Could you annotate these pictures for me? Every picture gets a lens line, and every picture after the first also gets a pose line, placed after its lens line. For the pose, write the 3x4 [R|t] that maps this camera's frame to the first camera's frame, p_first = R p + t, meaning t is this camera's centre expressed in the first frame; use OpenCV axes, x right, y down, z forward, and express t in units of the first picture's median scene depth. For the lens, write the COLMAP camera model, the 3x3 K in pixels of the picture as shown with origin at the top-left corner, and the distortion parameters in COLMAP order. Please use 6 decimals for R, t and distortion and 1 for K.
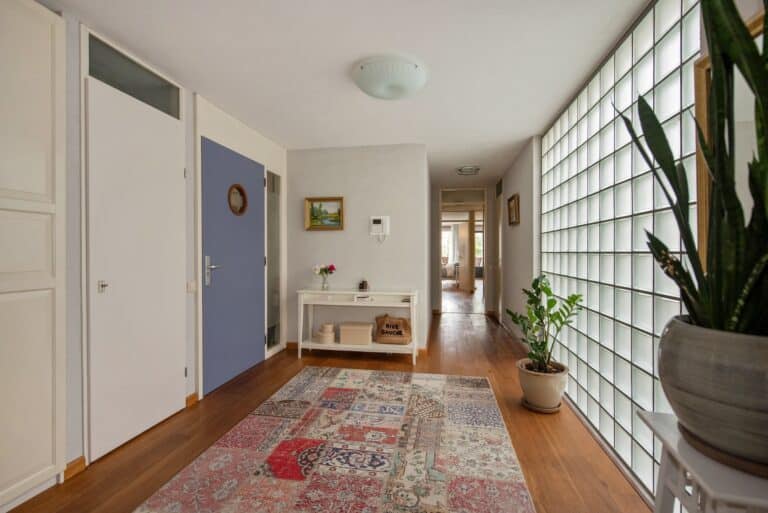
lens RADIAL K [[340.2, 0, 384.2], [0, 340.2, 254.8], [0, 0, 1]] dist [-0.002372, -0.000142]
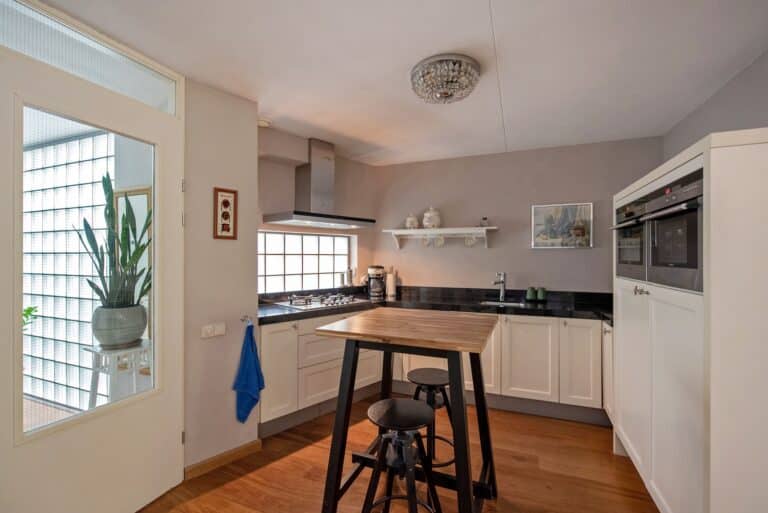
lens RADIAL K [[340.2, 0, 384.2], [0, 340.2, 254.8], [0, 0, 1]] dist [-0.002372, -0.000142]
pose [[0.200497, 0.006679, 0.979672, -0.306914], [0.003890, 0.999963, -0.007614, -0.046840], [-0.979687, 0.005338, 0.200464, -0.404539]]
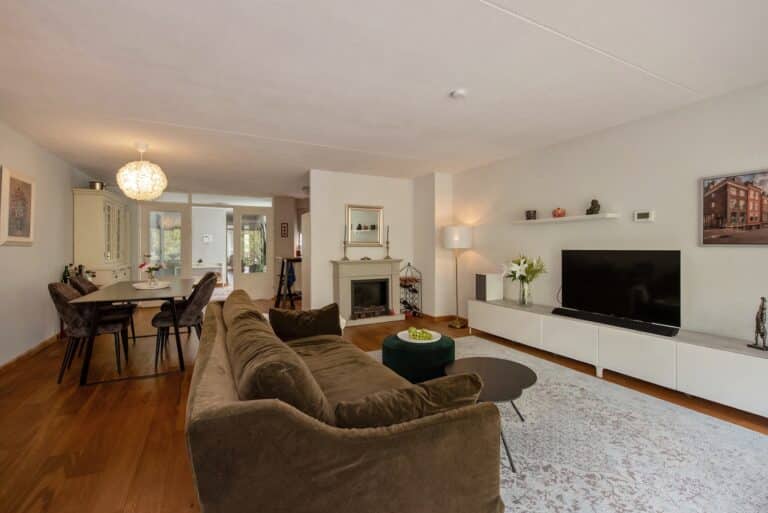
lens RADIAL K [[353.3, 0, 387.7], [0, 353.3, 248.7], [0, 0, 1]] dist [-0.001931, -0.000446]
pose [[0.796564, -0.003288, 0.604545, -0.585826], [0.004901, 0.999987, -0.001019, 0.003917], [-0.604534, 0.003775, 0.796571, -2.157110]]
